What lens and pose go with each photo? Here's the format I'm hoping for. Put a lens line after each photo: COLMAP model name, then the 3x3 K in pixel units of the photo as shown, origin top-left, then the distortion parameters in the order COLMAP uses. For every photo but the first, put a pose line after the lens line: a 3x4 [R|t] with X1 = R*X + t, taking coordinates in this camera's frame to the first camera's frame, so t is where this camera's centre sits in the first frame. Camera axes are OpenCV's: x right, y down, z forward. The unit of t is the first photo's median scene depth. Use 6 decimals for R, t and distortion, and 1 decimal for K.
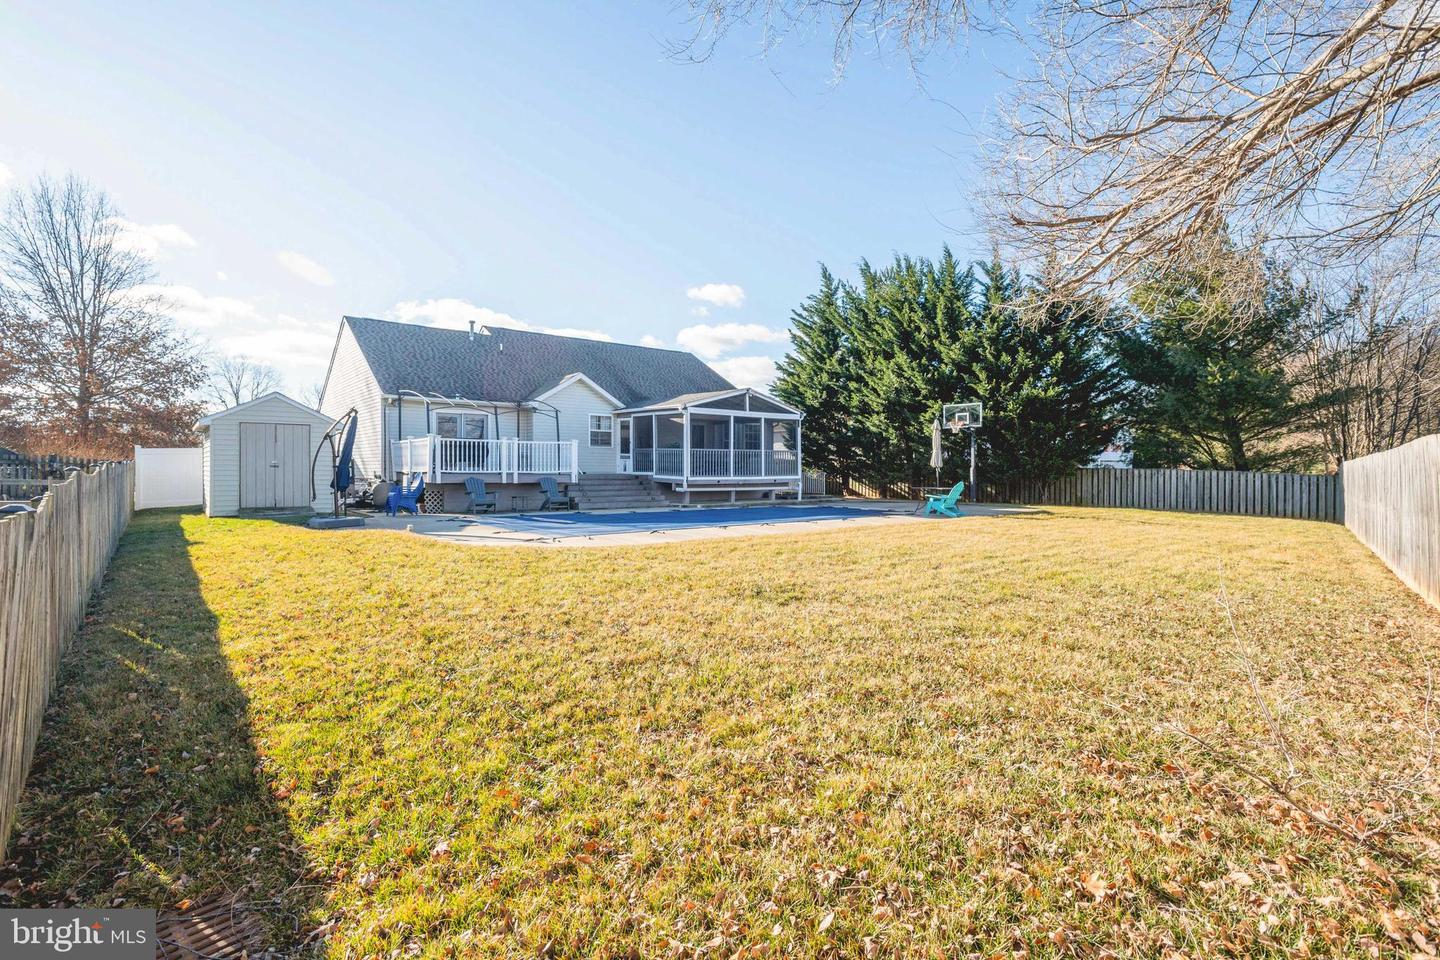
lens RADIAL K [[693.0, 0, 721.1], [0, 693.0, 474.9], [0, 0, 1]] dist [-0.002520, 0.004138]
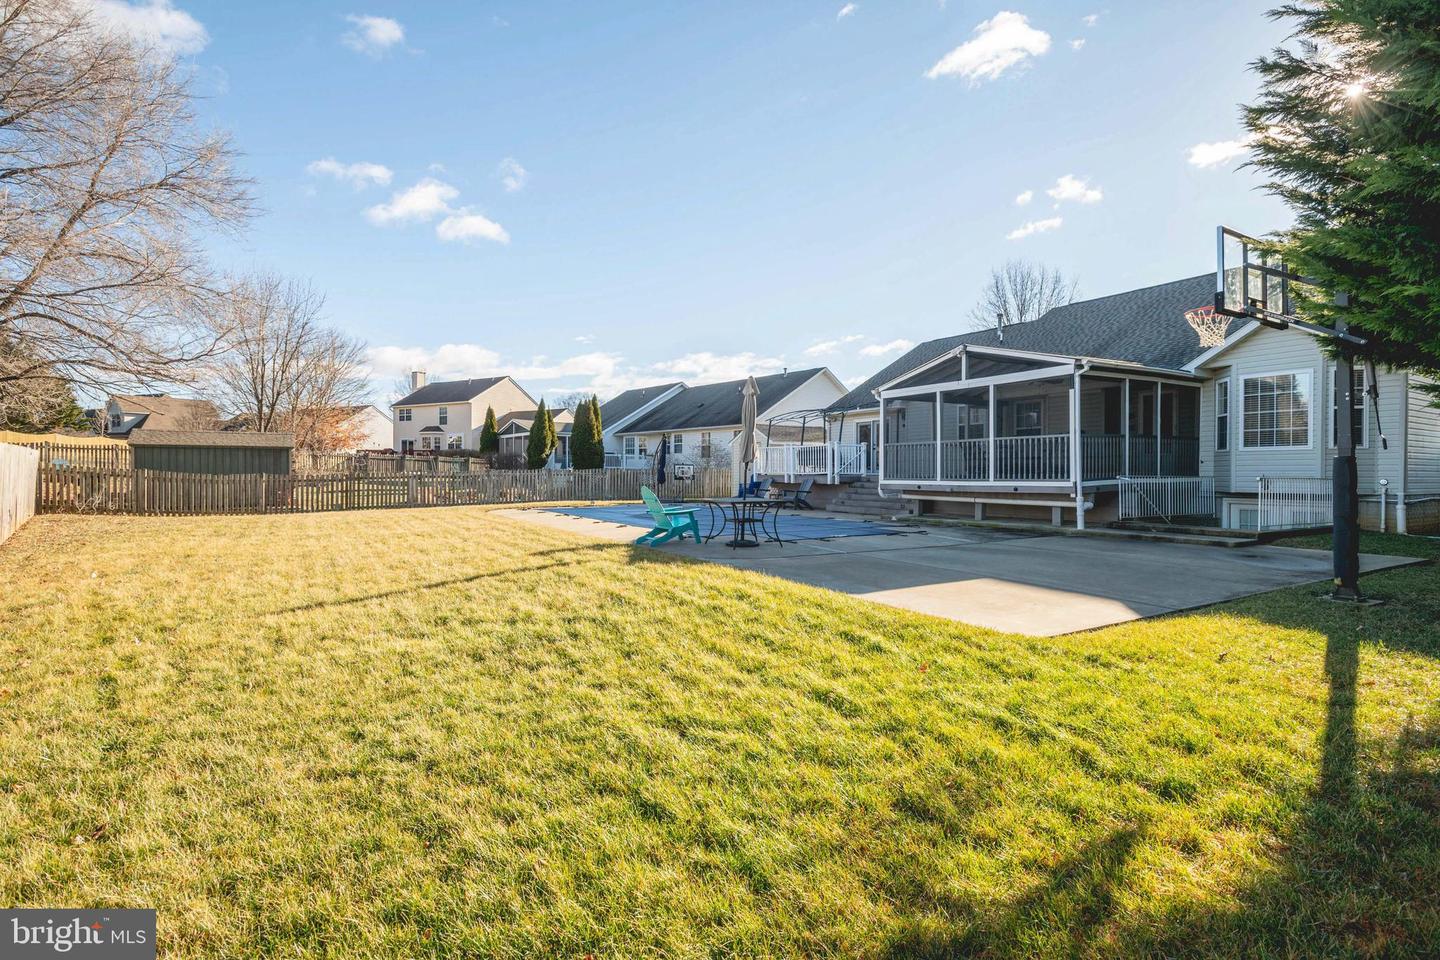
lens RADIAL K [[693.0, 0, 717.5], [0, 693.0, 475.0], [0, 0, 1]] dist [-0.002520, 0.004138]
pose [[-0.141435, -0.000324, -0.989948, 0.690892], [-0.007121, 0.999974, 0.000690, -0.001978], [0.989922, 0.007147, -0.141434, 0.845395]]
